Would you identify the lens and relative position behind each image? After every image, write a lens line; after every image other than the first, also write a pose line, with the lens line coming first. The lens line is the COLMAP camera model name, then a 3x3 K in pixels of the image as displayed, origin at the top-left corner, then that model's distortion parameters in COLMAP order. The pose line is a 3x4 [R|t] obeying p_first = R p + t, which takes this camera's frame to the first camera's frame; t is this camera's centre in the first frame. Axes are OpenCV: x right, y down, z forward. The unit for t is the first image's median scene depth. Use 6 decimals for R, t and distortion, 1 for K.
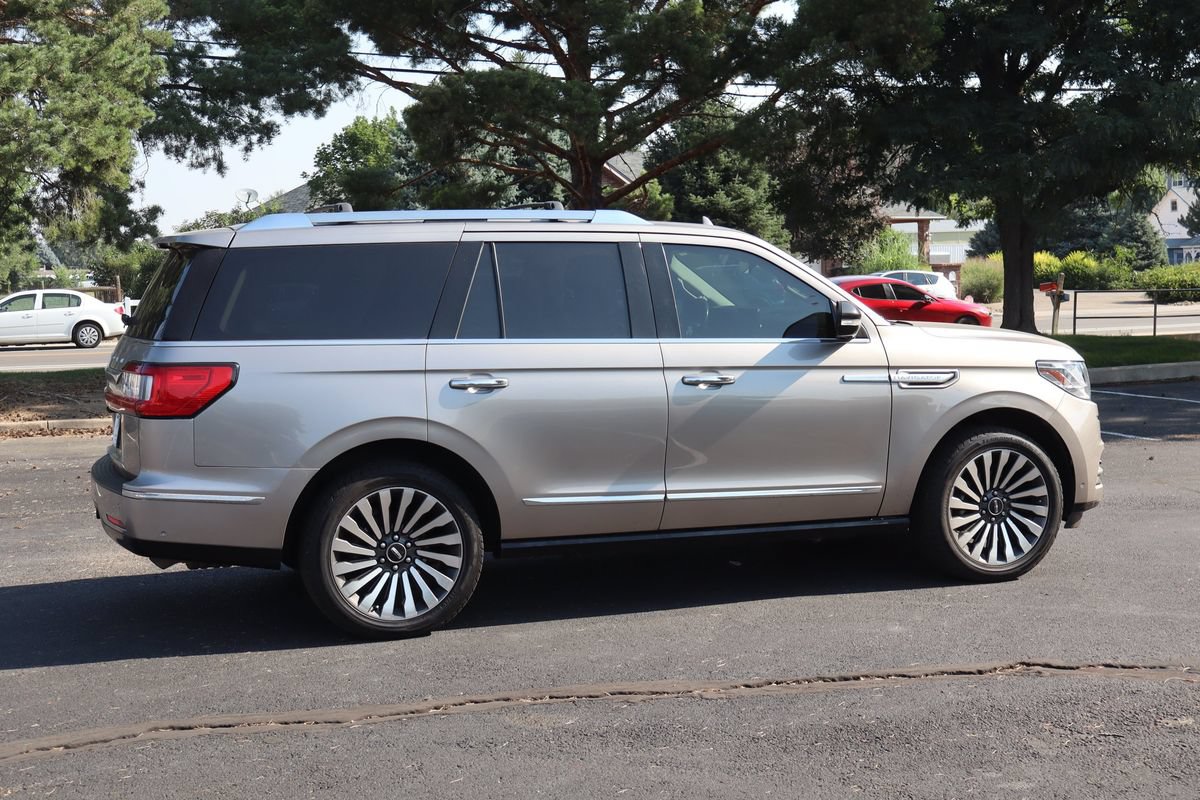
lens RADIAL K [[1604.8, 0, 606.3], [0, 1604.8, 399.2], [0, 0, 1]] dist [0.009794, 0.026973]
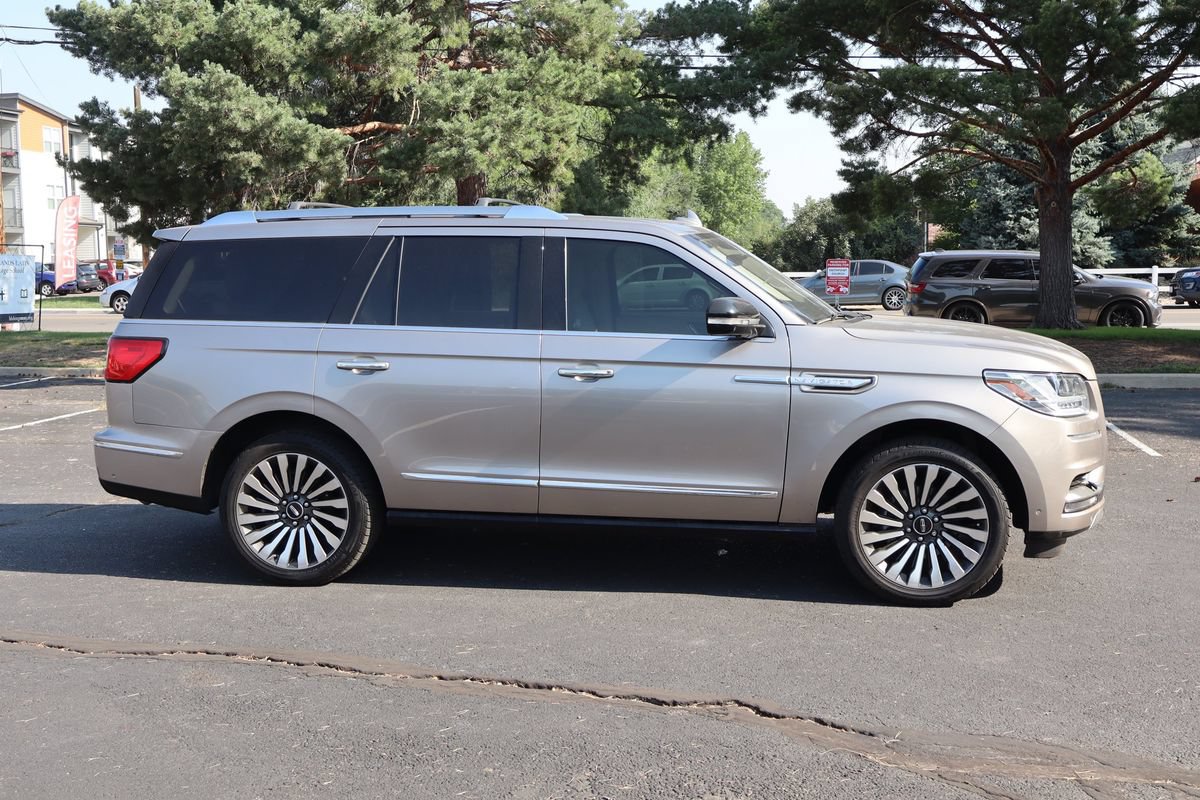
lens RADIAL K [[1357.7, 0, 608.4], [0, 1357.7, 399.2], [0, 0, 1]] dist [0.011029, -0.008944]
pose [[0.880523, 0.063299, -0.469758, 0.494213], [-0.048054, 0.997858, 0.044386, -0.035069], [0.471561, -0.016508, 0.881679, 0.249477]]
